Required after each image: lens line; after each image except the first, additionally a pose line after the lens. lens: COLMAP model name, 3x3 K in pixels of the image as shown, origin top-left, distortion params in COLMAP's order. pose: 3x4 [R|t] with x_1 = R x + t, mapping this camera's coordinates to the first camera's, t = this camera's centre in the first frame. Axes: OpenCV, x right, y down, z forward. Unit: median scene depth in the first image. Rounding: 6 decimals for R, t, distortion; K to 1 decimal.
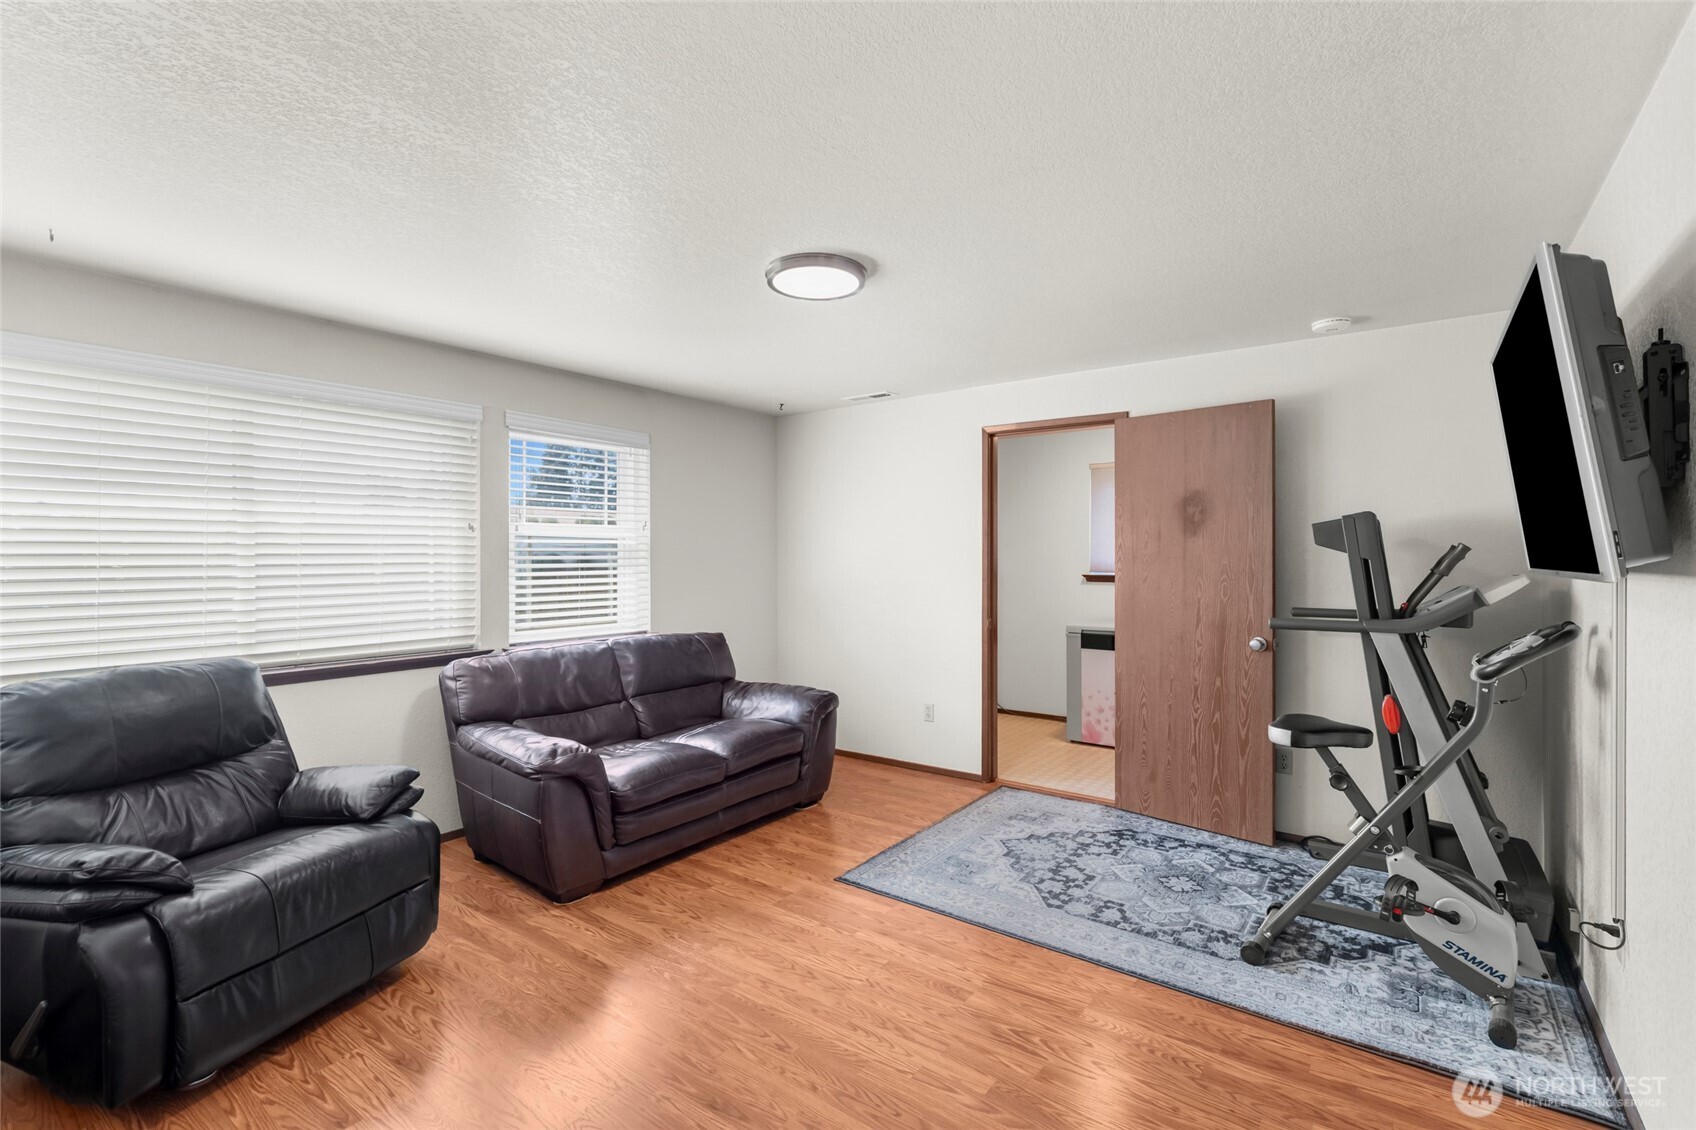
lens RADIAL K [[769.0, 0, 854.1], [0, 769.0, 557.4], [0, 0, 1]] dist [-0.002763, 0.000058]
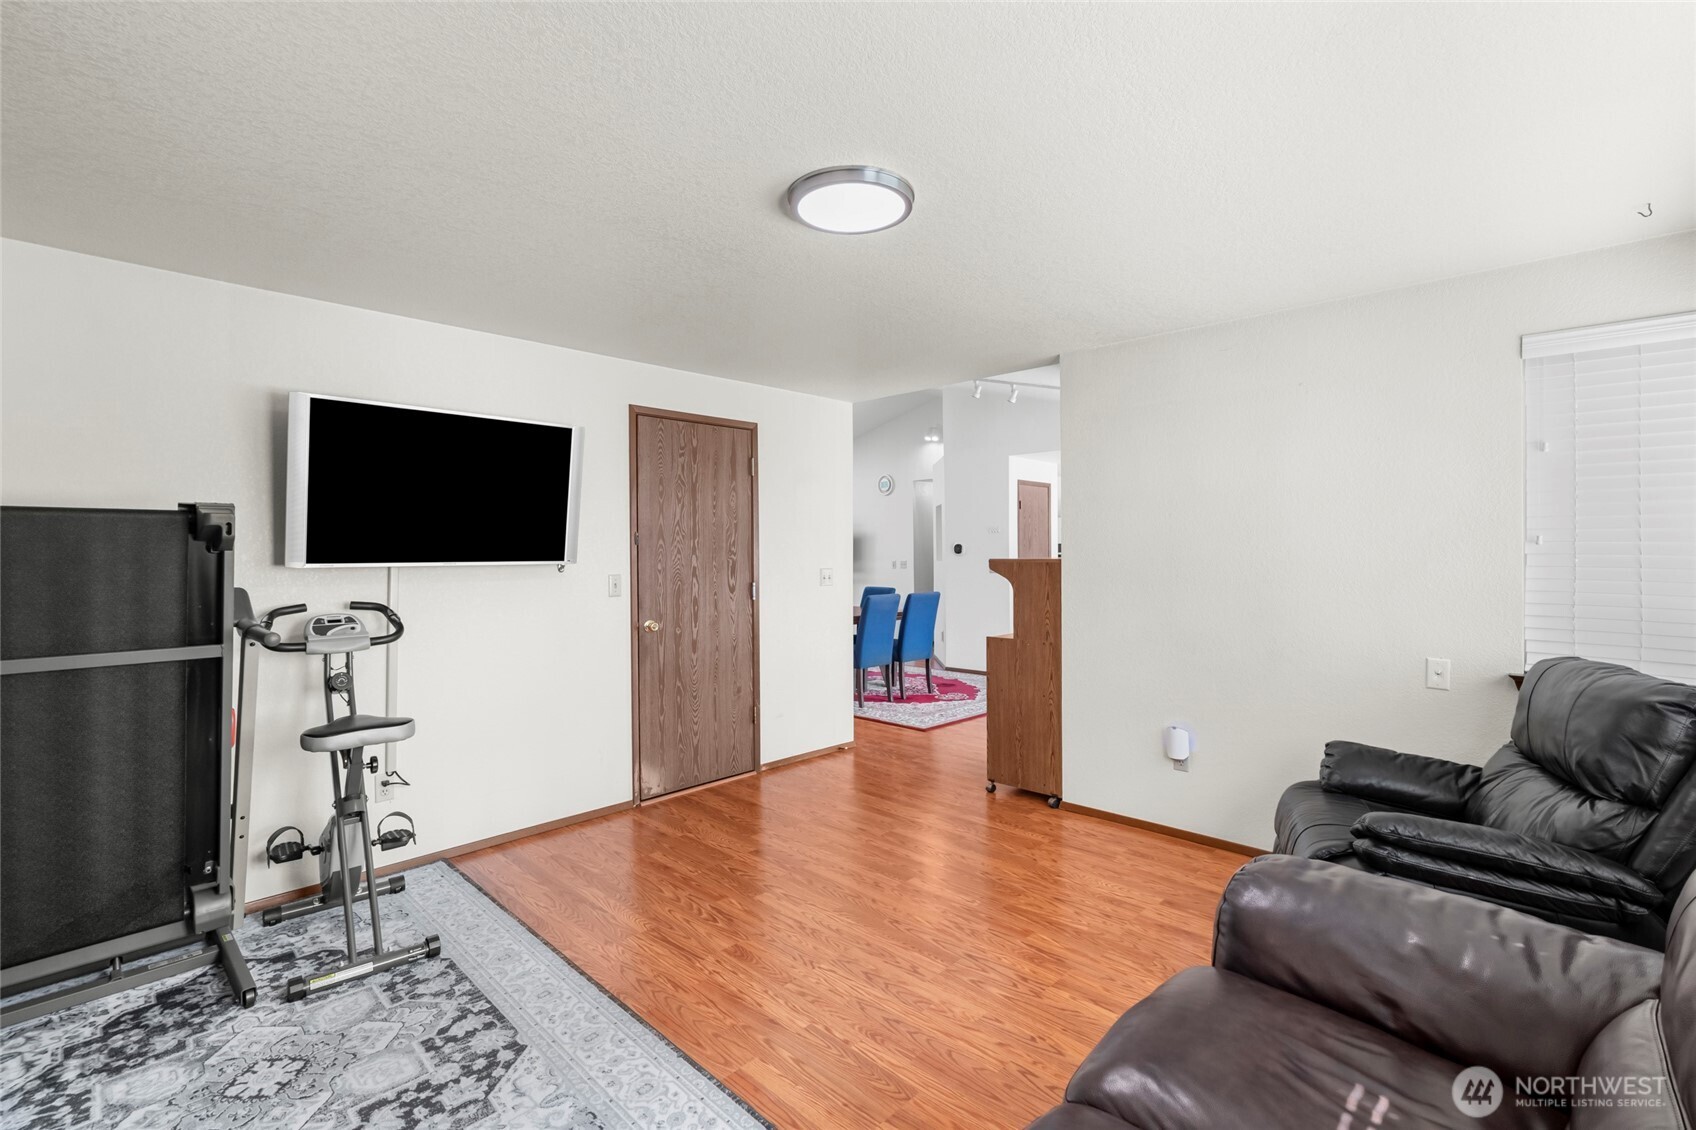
lens RADIAL K [[769.0, 0, 854.1], [0, 769.0, 557.4], [0, 0, 1]] dist [-0.002763, 0.000058]
pose [[-0.991913, 0.007511, 0.126698, -0.150137], [0.008302, 0.999949, 0.005716, 0.003172], [-0.126648, 0.006721, -0.991925, 1.781938]]
